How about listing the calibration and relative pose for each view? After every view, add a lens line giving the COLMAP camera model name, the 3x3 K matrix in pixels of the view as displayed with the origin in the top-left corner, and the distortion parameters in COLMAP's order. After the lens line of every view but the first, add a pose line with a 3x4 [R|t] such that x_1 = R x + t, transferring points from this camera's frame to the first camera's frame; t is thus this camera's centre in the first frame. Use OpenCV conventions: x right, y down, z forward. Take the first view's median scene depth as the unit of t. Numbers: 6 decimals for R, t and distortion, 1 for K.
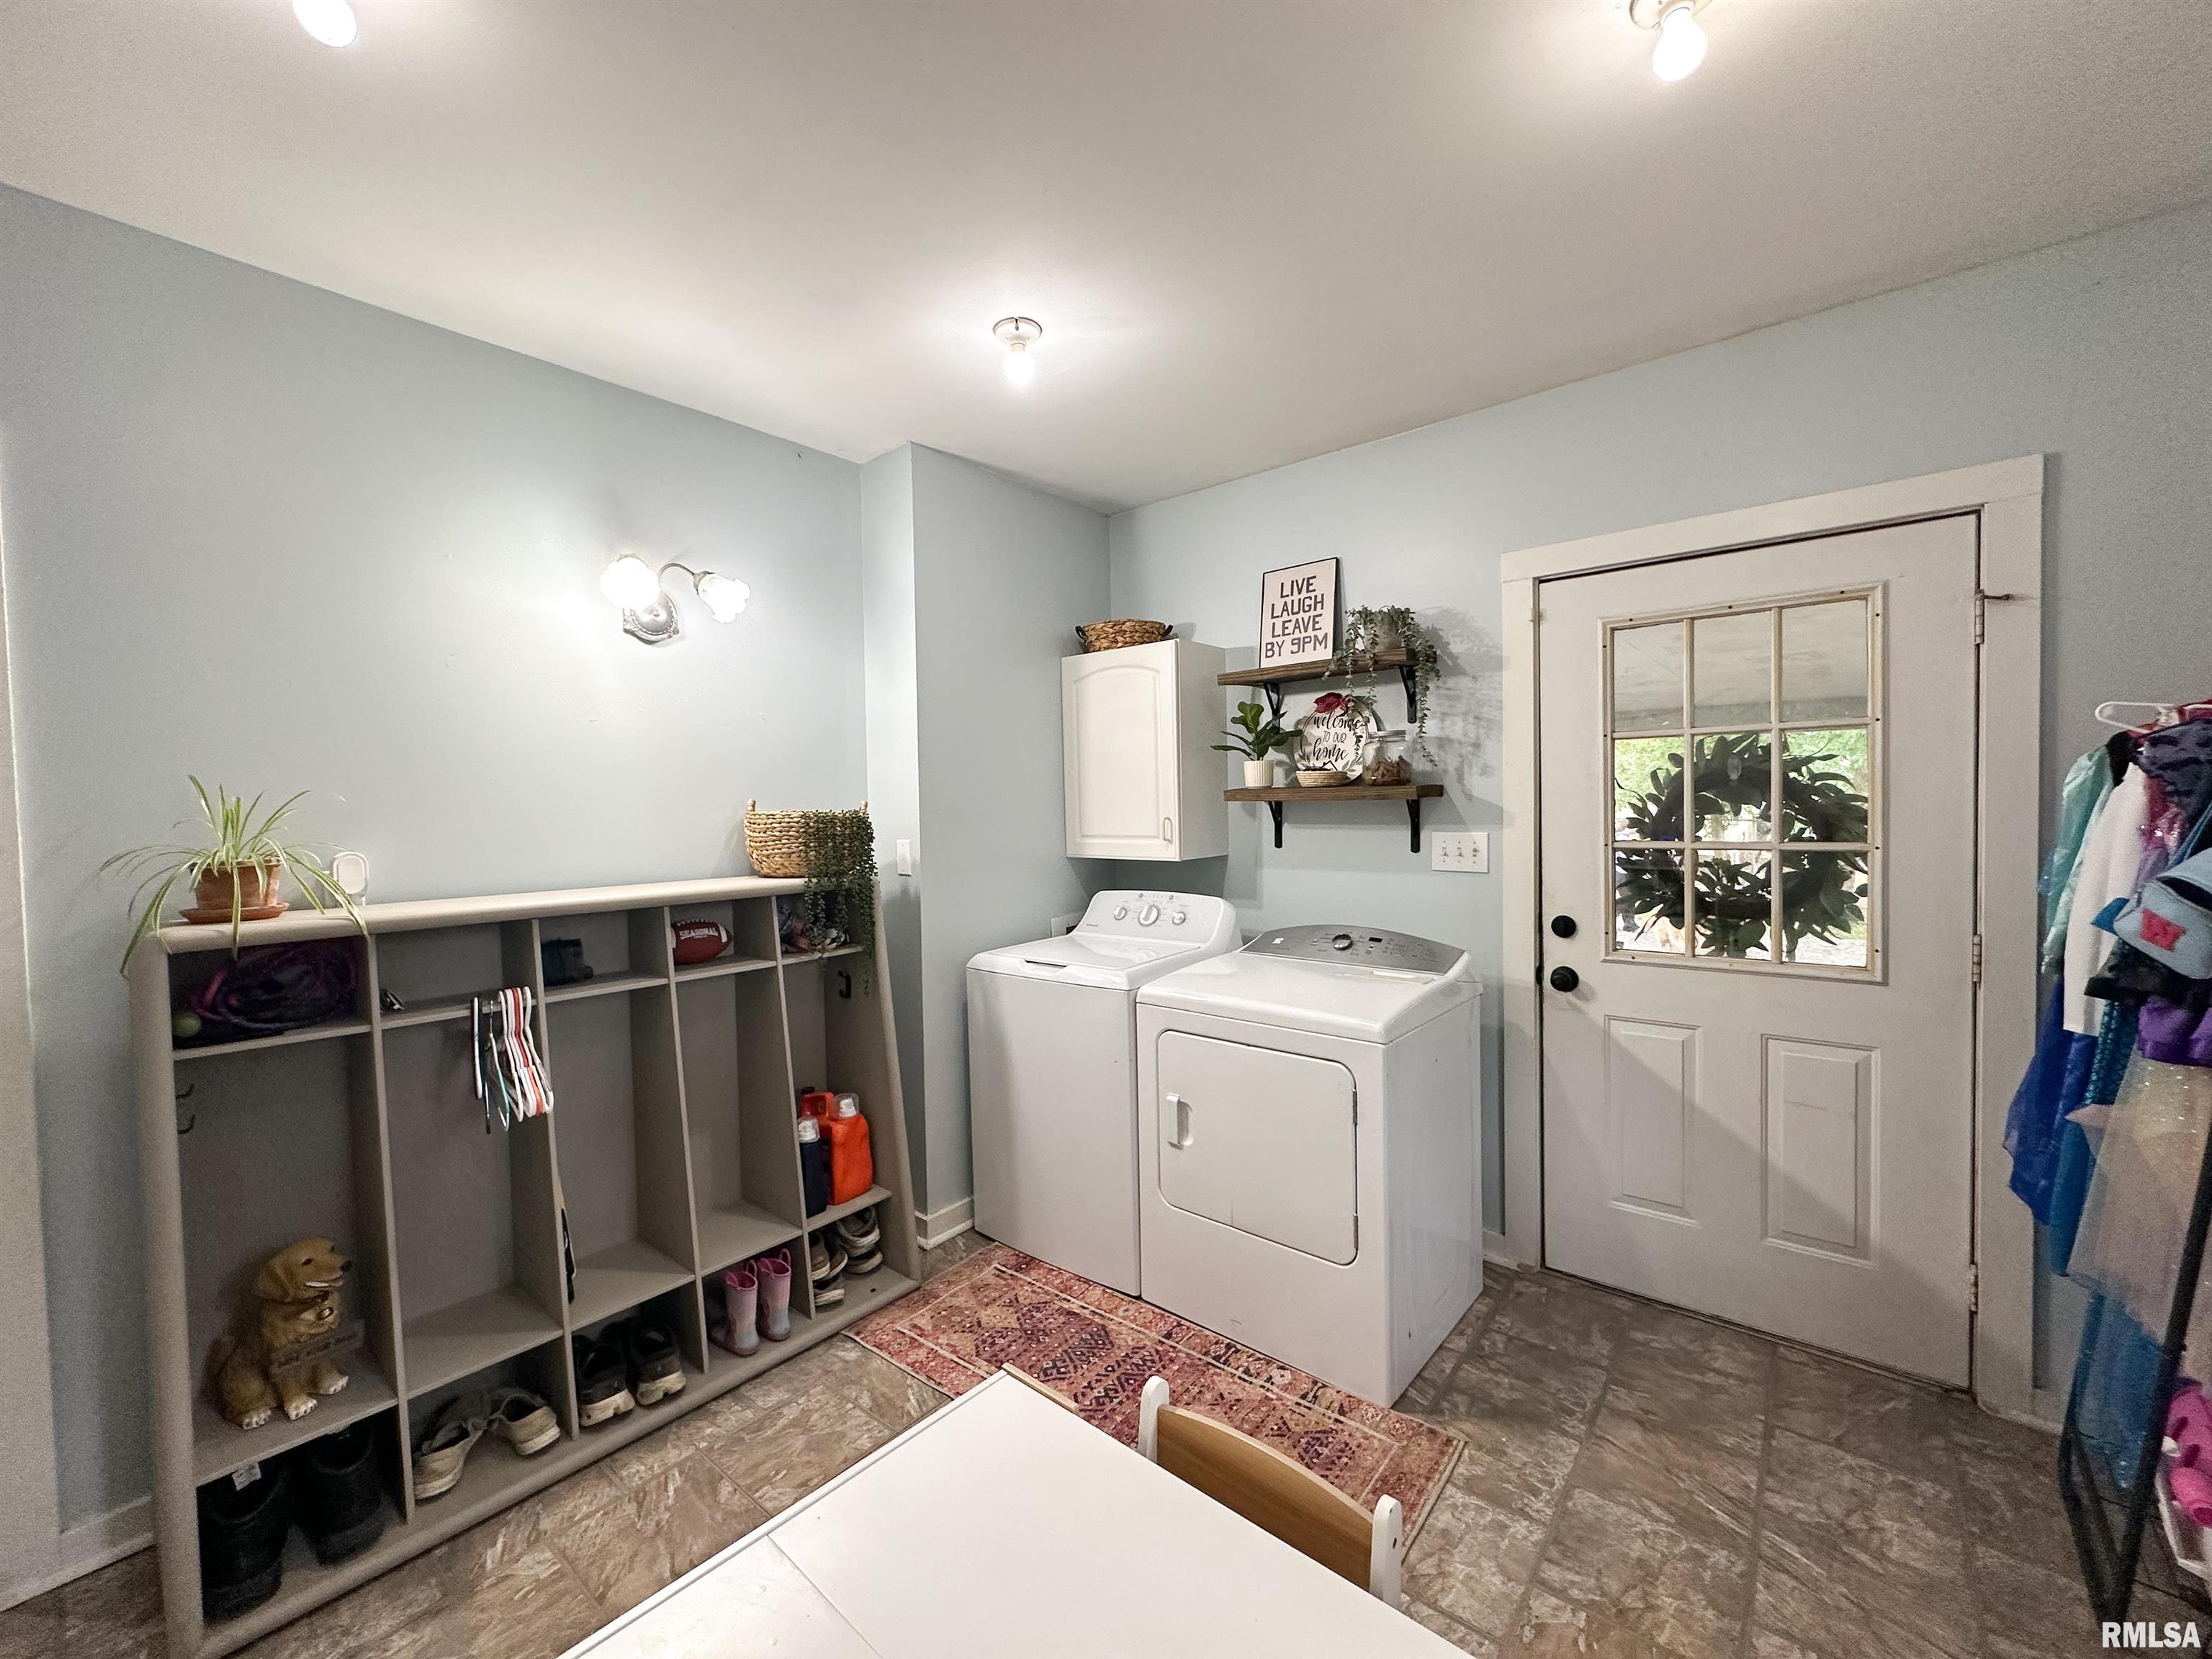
lens RADIAL K [[889.6, 0, 1106.0], [0, 889.6, 829.5], [0, 0, 1]] dist [0.000603, 0.000452]
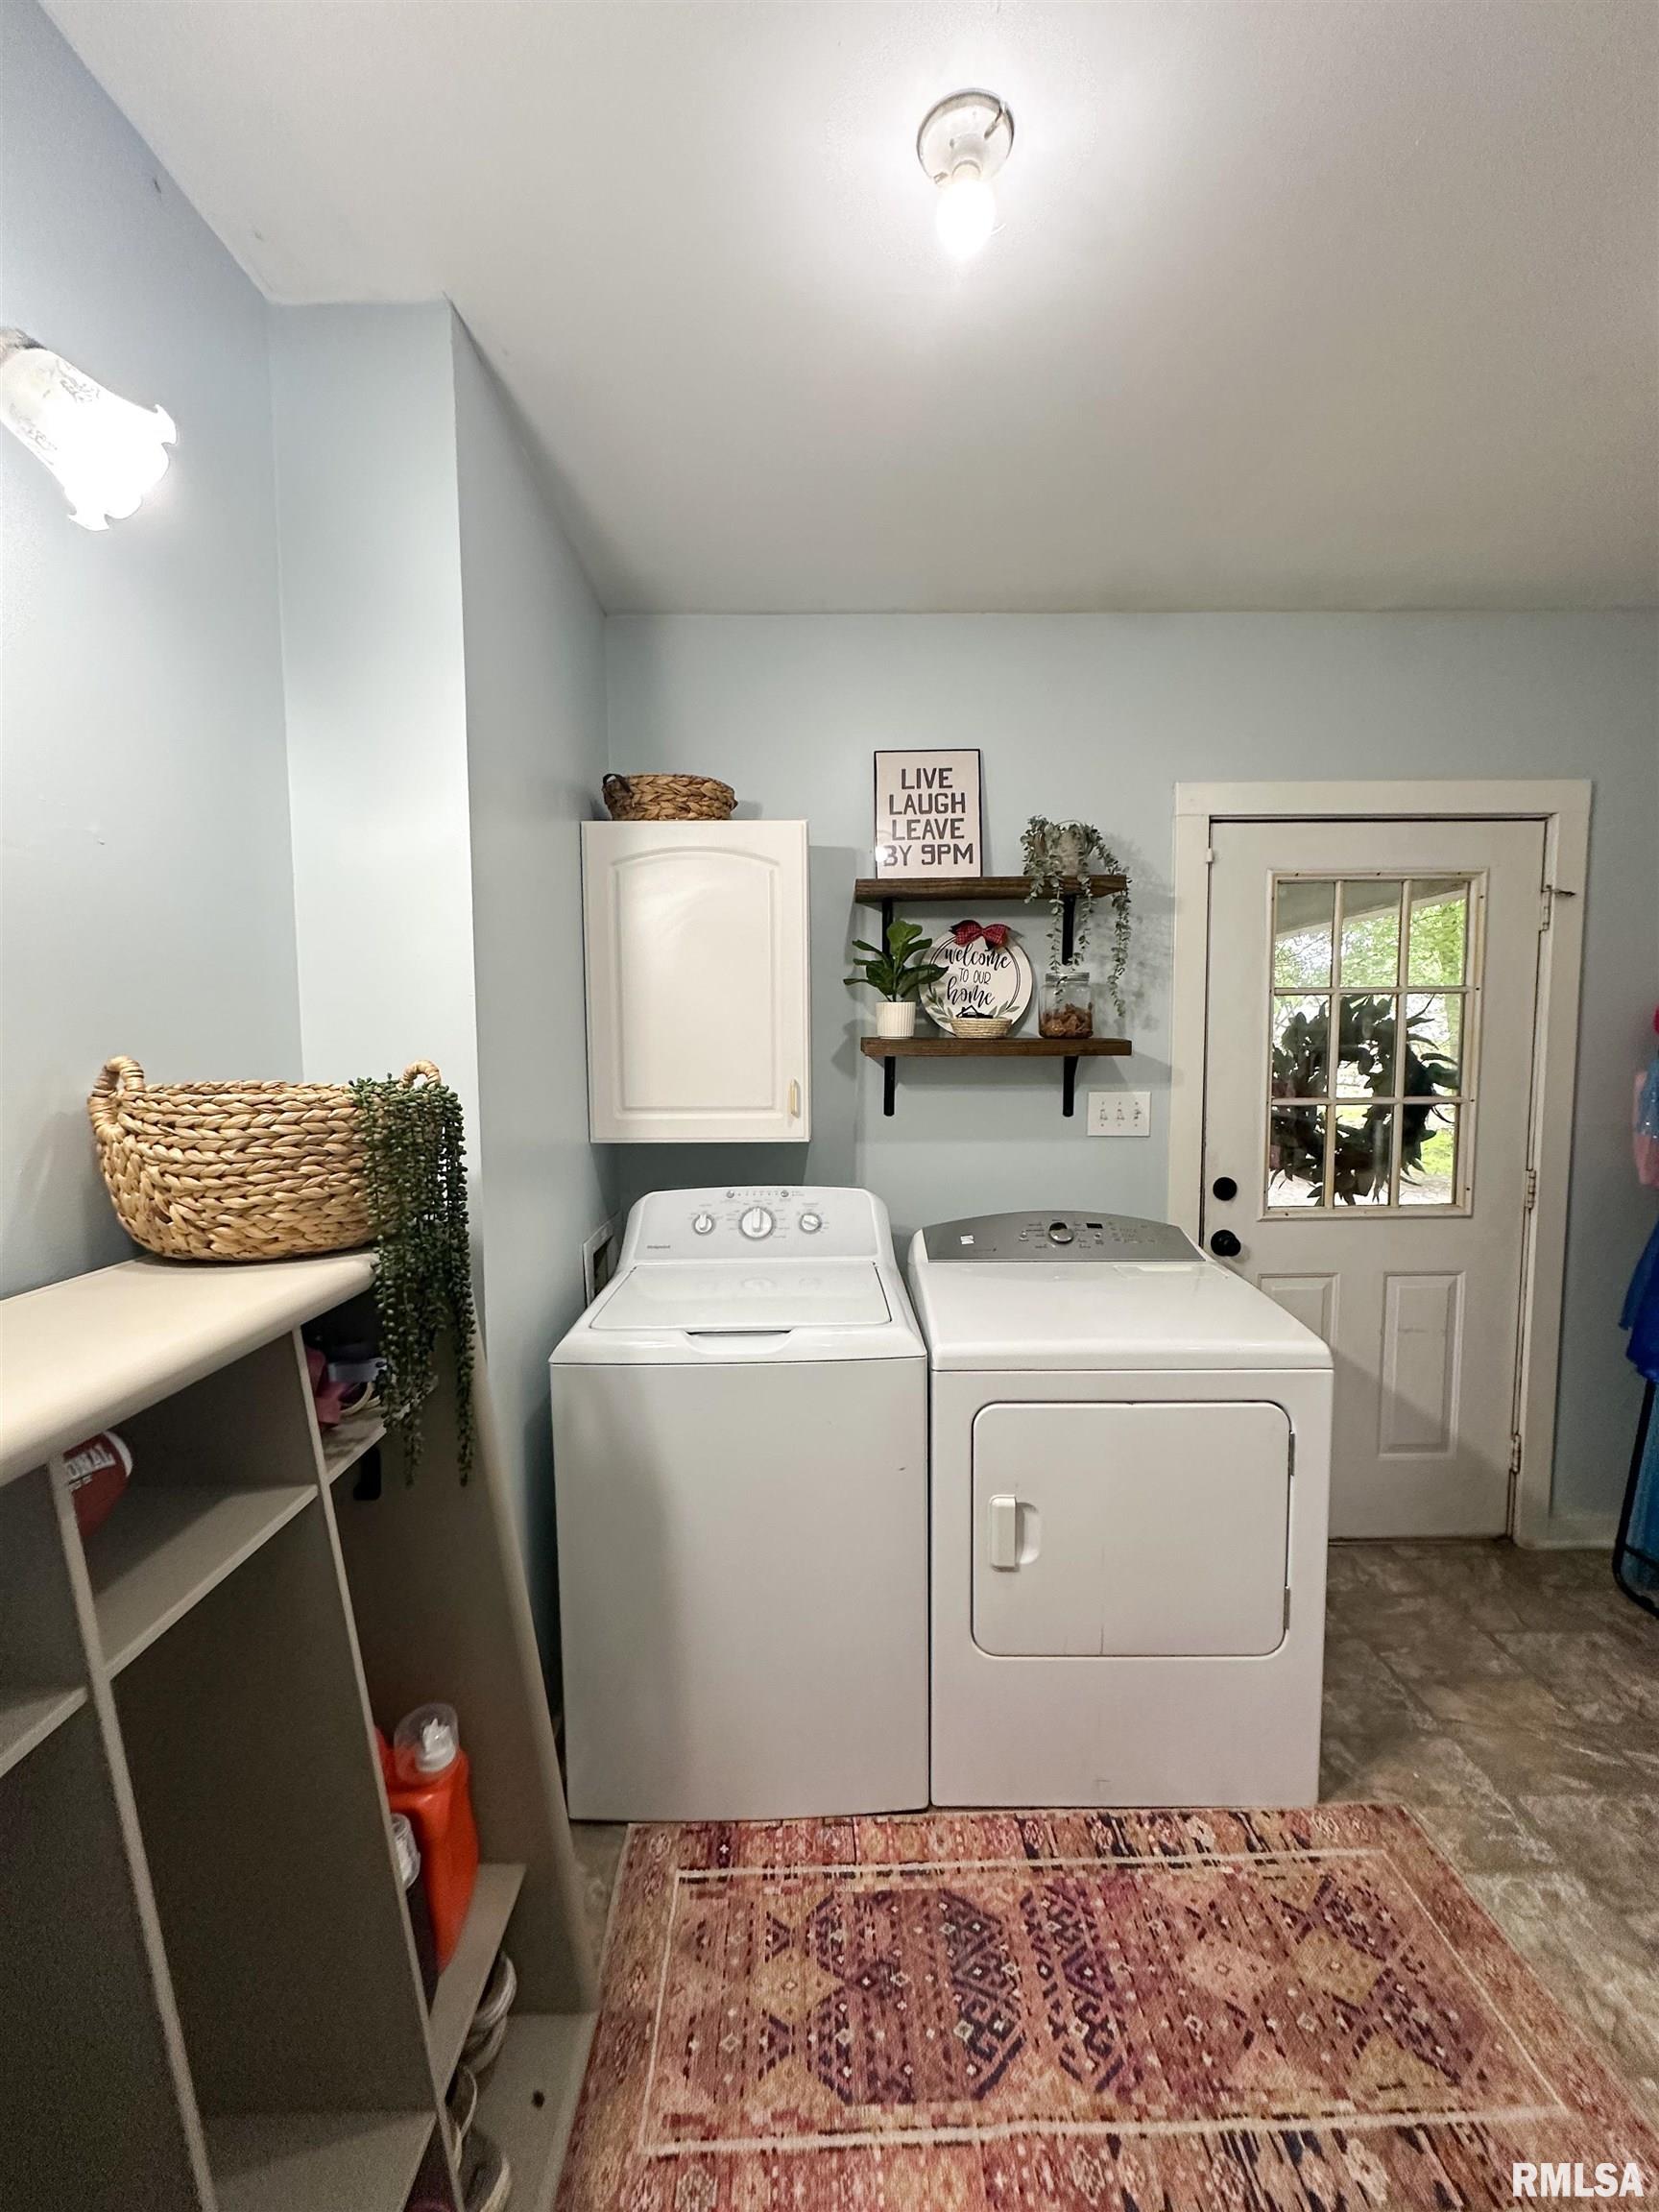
lens RADIAL K [[889.6, 0, 827.4], [0, 889.6, 1103.5], [0, 0, 1]] dist [0.000603, 0.000452]
pose [[0.760468, -0.036031, 0.648376, -0.407281], [0.012847, 0.999099, 0.040453, -0.025708], [-0.649249, -0.022433, 0.760245, 0.521548]]
